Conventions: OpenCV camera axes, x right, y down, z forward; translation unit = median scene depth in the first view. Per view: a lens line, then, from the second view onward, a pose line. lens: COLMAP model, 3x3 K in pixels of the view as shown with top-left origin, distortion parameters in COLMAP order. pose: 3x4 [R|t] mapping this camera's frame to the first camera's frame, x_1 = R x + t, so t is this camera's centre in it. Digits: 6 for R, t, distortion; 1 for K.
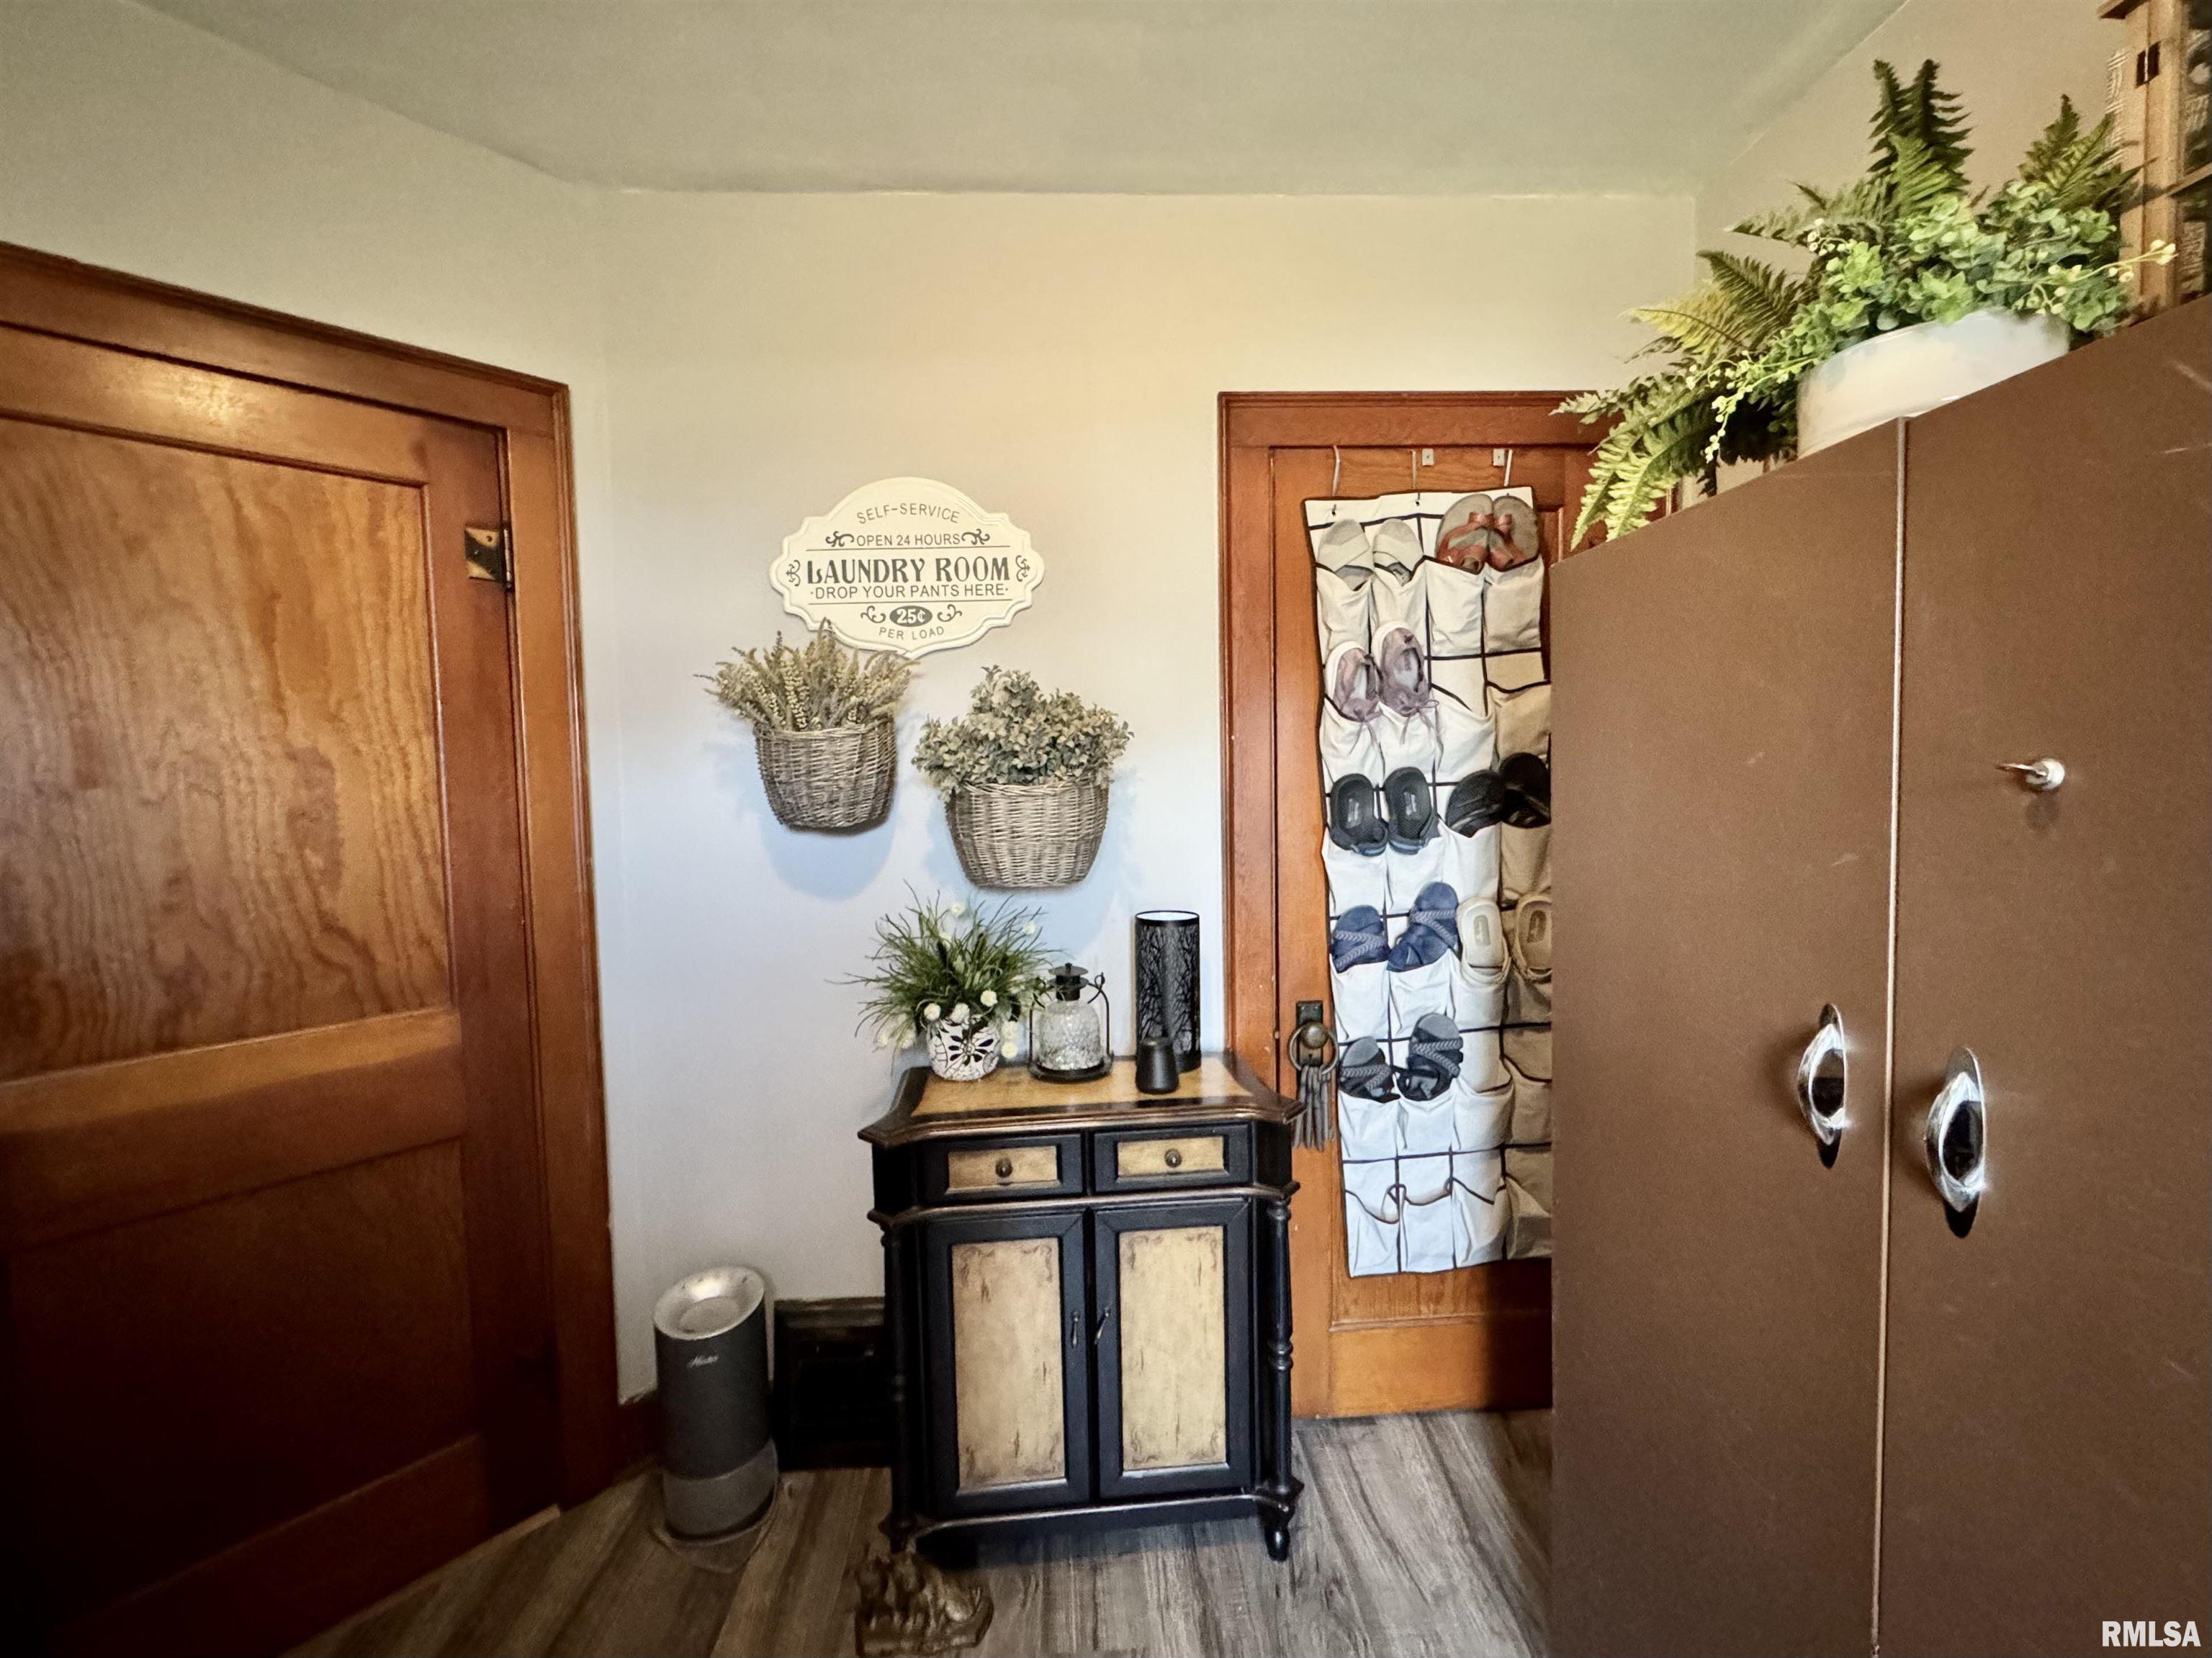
lens RADIAL K [[891.9, 0, 1105.8], [0, 891.9, 836.4], [0, 0, 1]] dist [-0.002551, 0.000795]
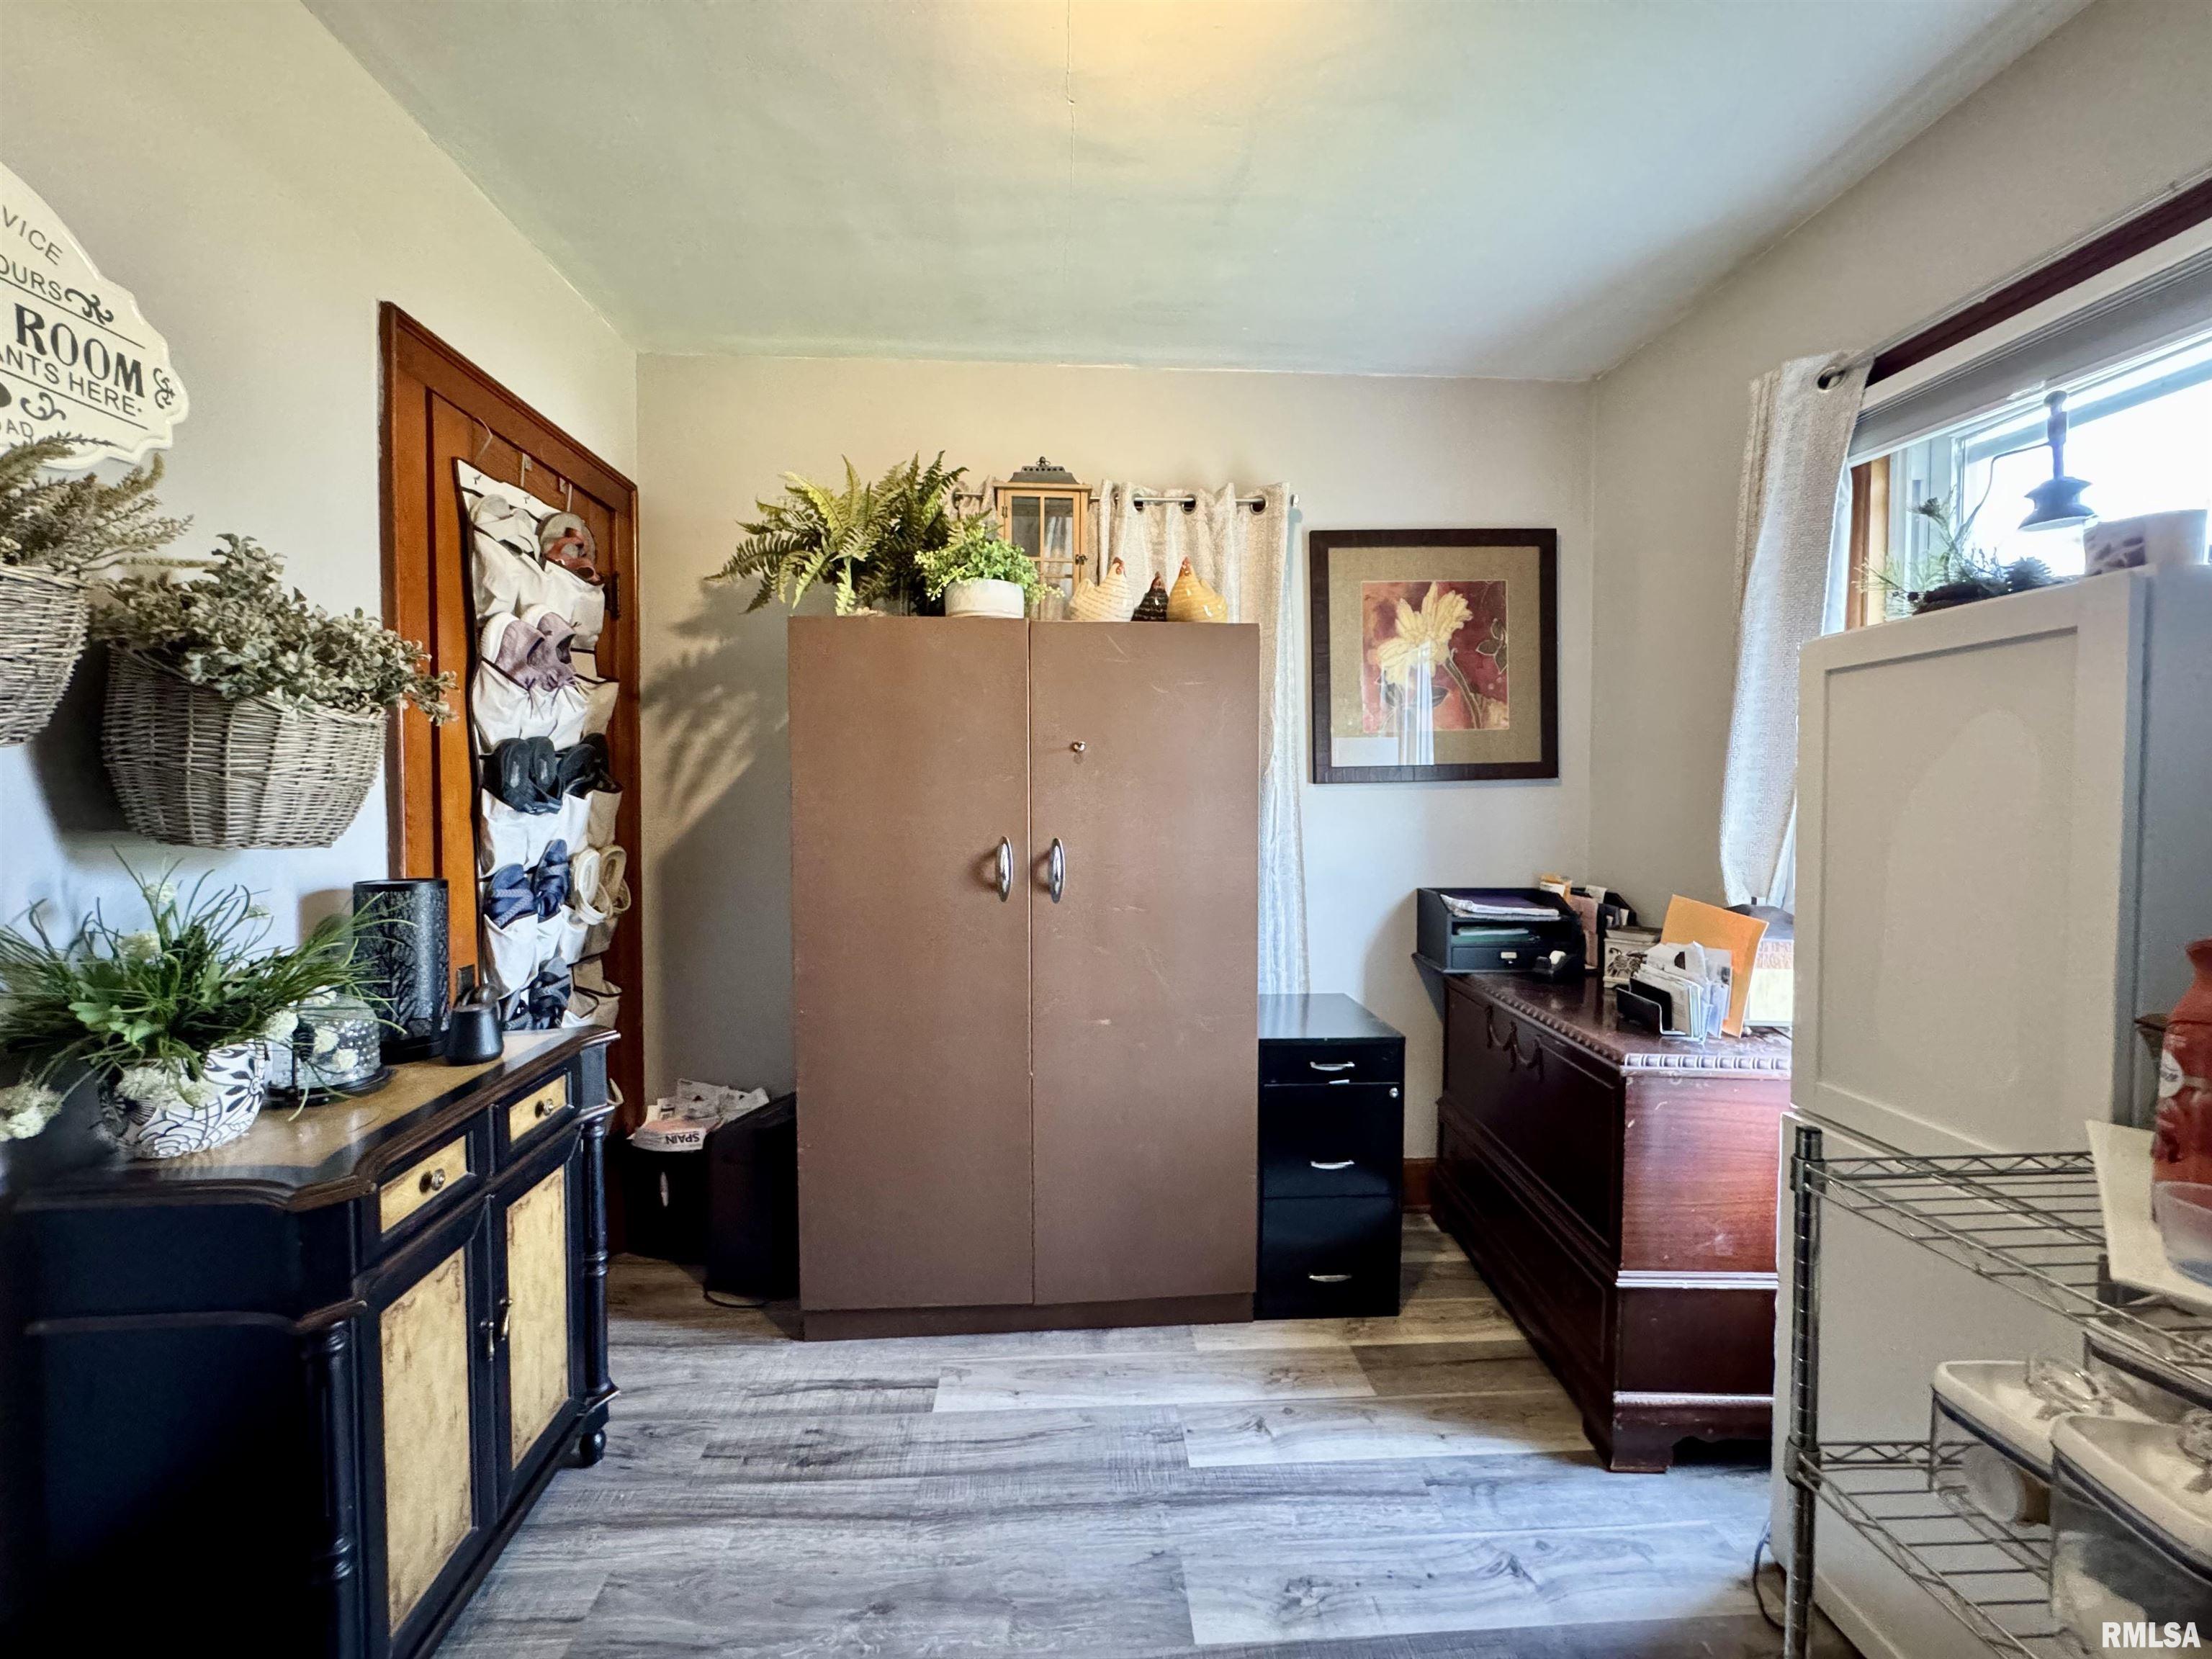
lens RADIAL K [[892.0, 0, 1095.5], [0, 892.0, 824.3], [0, 0, 1]] dist [-0.002551, 0.000795]
pose [[0.001266, -0.005901, 0.999982, -0.773099], [0.058023, 0.998298, 0.005818, 0.065500], [-0.998314, 0.058015, 0.001606, 0.313776]]
